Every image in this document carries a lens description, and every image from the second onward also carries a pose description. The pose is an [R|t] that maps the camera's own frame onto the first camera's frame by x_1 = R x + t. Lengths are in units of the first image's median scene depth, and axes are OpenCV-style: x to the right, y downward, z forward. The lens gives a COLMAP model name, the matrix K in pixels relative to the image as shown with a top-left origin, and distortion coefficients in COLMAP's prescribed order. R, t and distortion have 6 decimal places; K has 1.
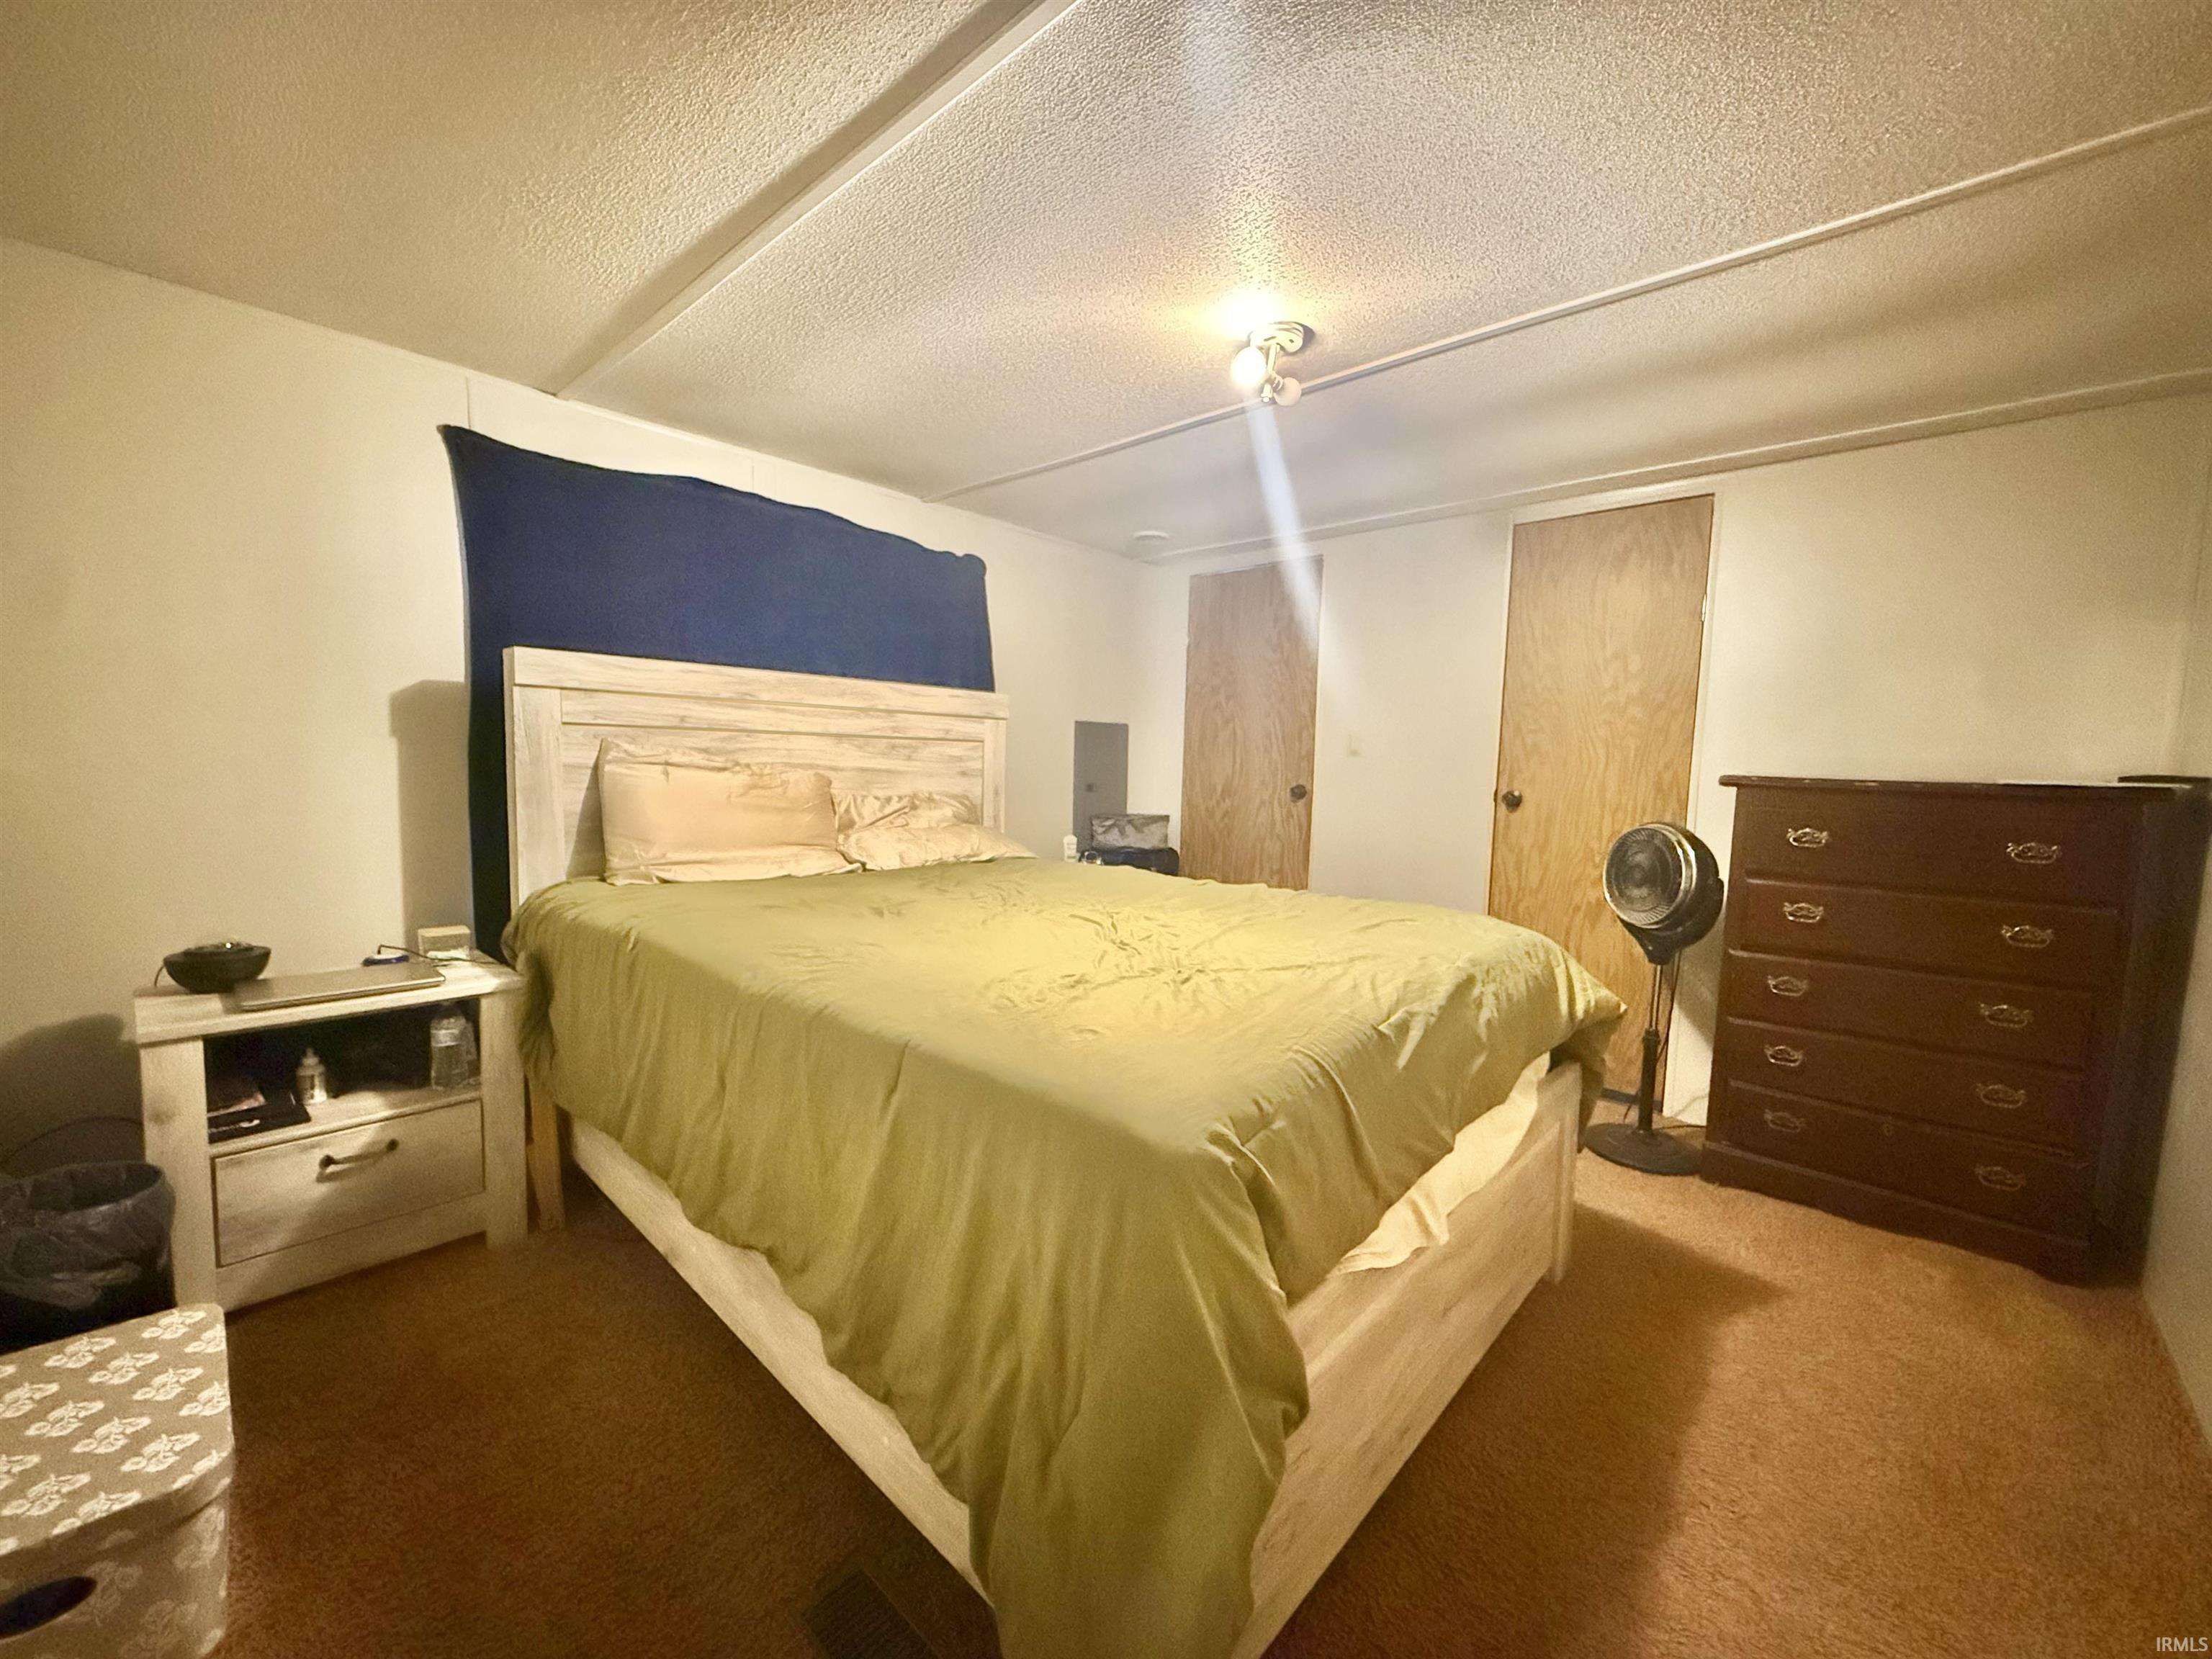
lens RADIAL K [[876.9, 0, 1099.3], [0, 876.9, 834.0], [0, 0, 1]] dist [-0.000547, -0.000838]
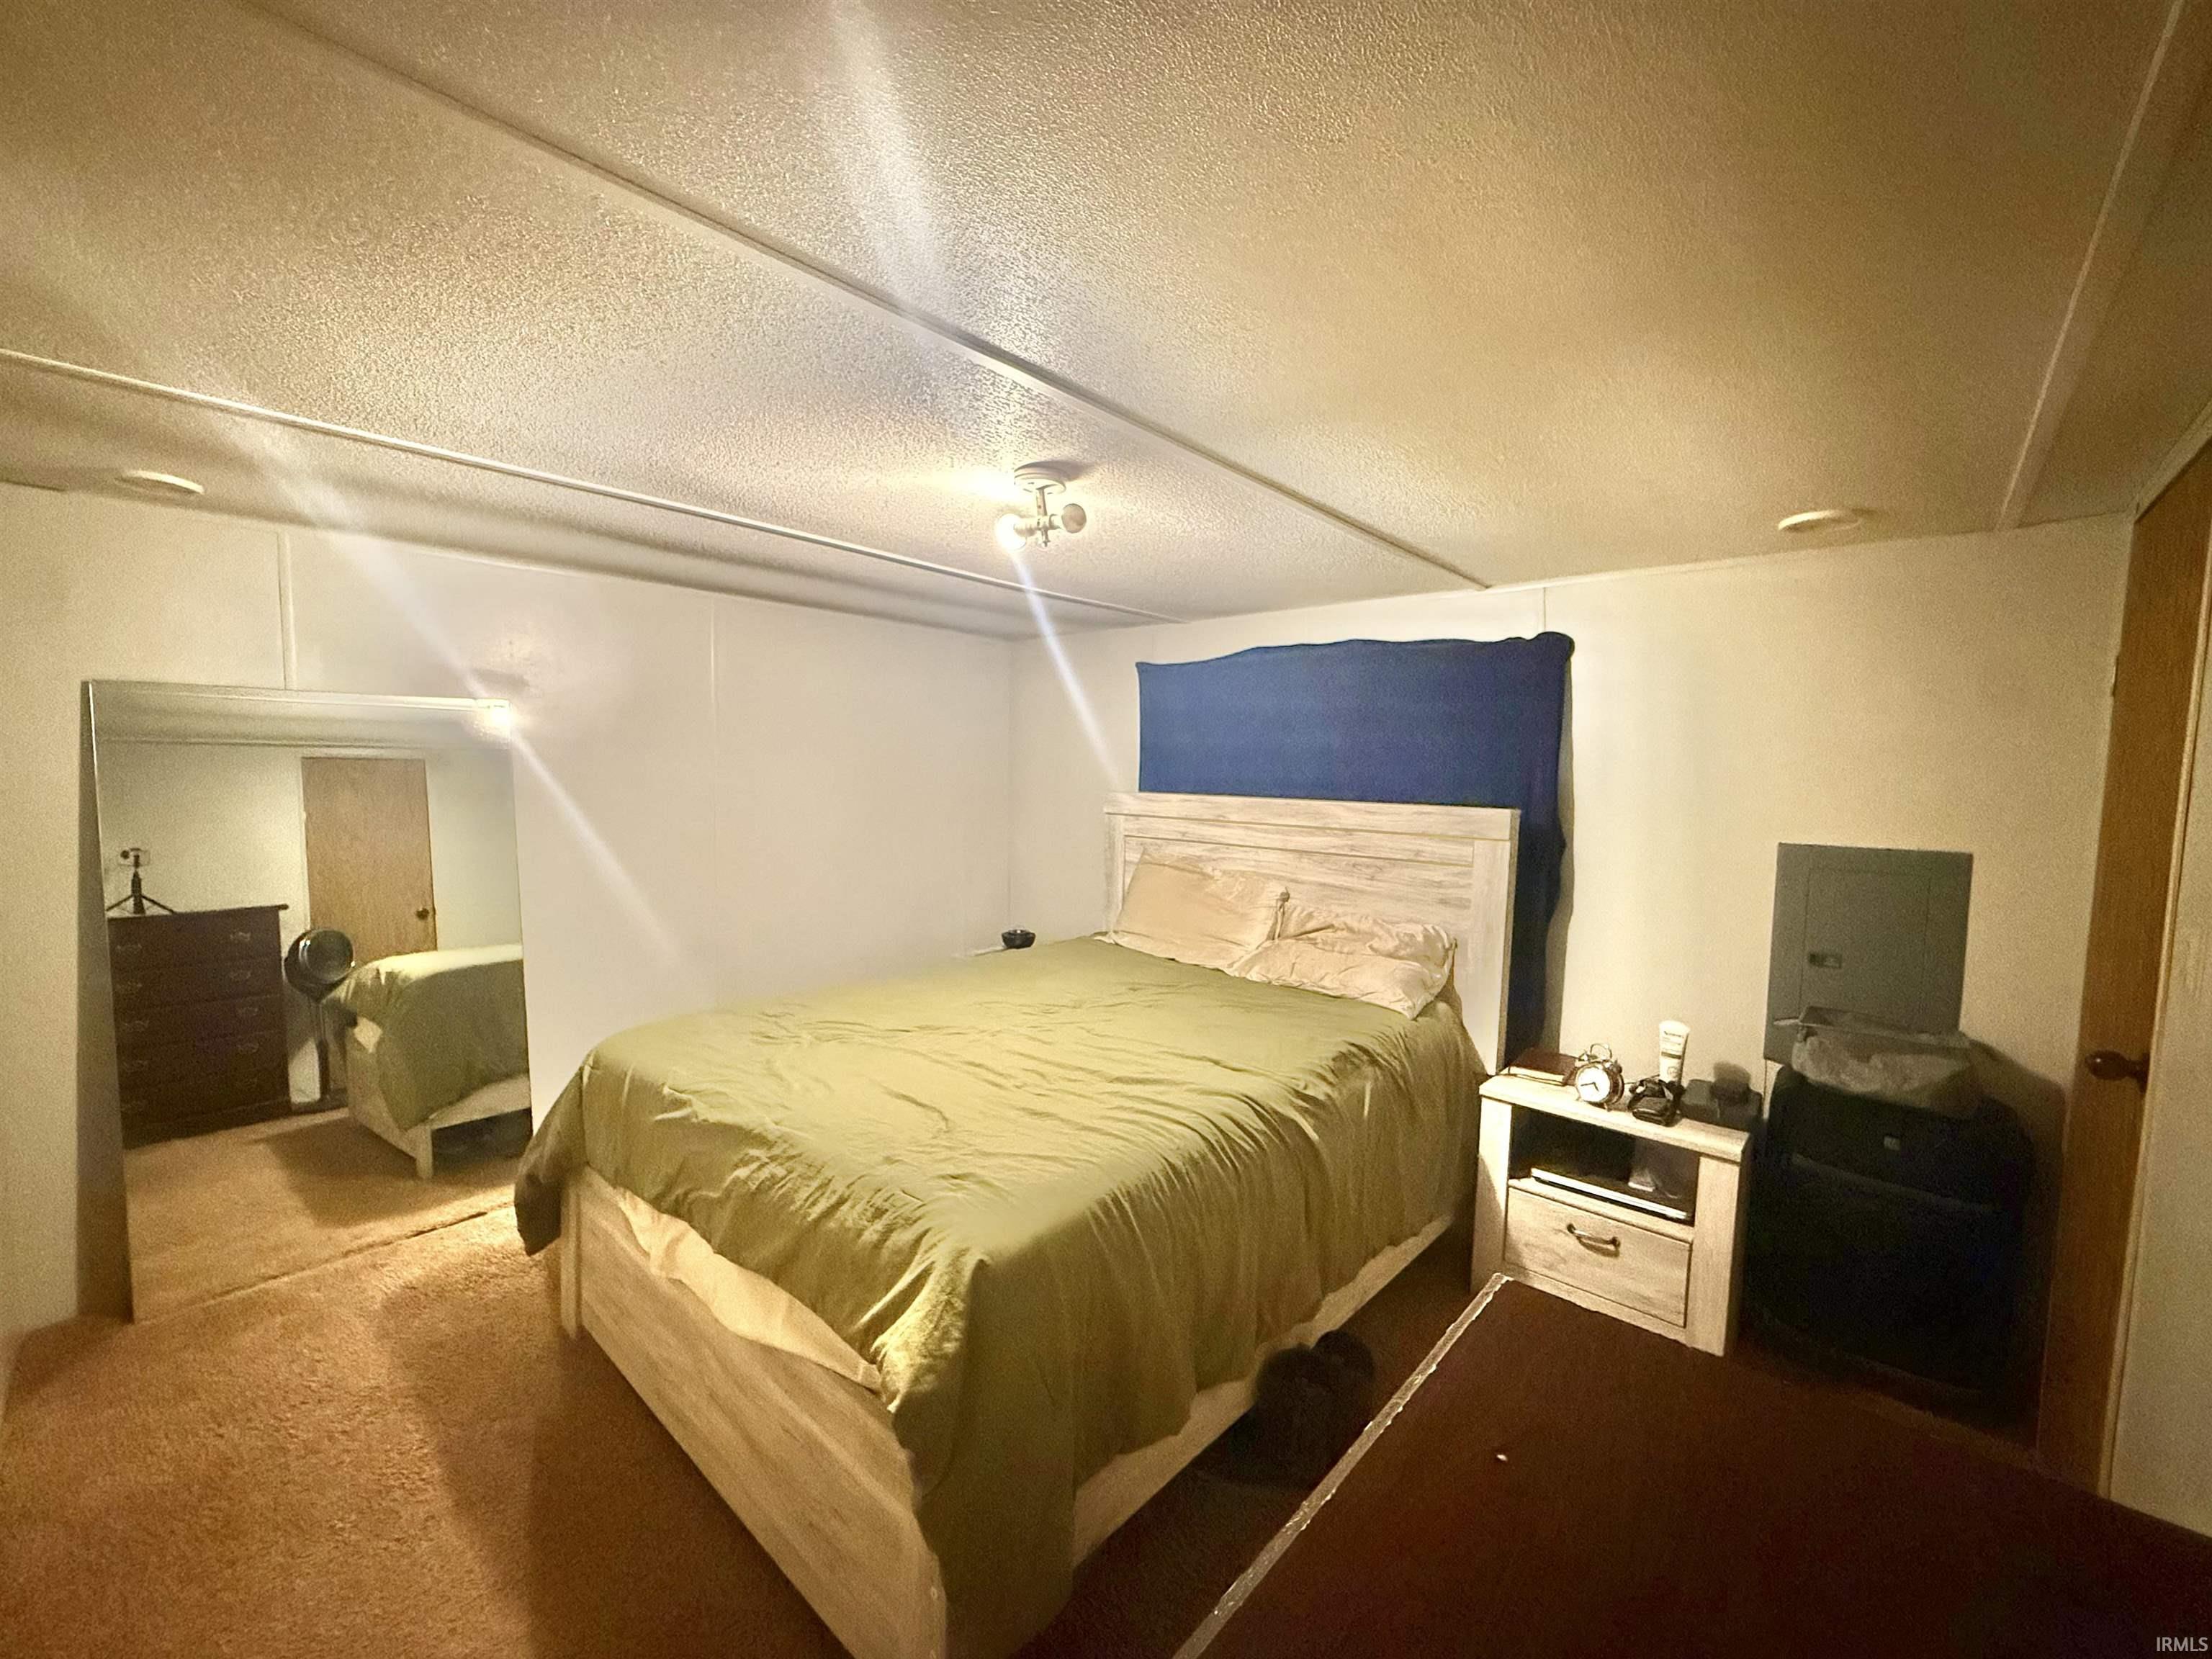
lens RADIAL K [[876.9, 0, 1108.5], [0, 876.9, 830.4], [0, 0, 1]] dist [-0.000547, -0.000838]
pose [[0.024392, 0.044445, -0.998714, 0.779231], [-0.111017, 0.992953, 0.041477, -0.154722], [0.993519, 0.109863, 0.029155, 0.715859]]
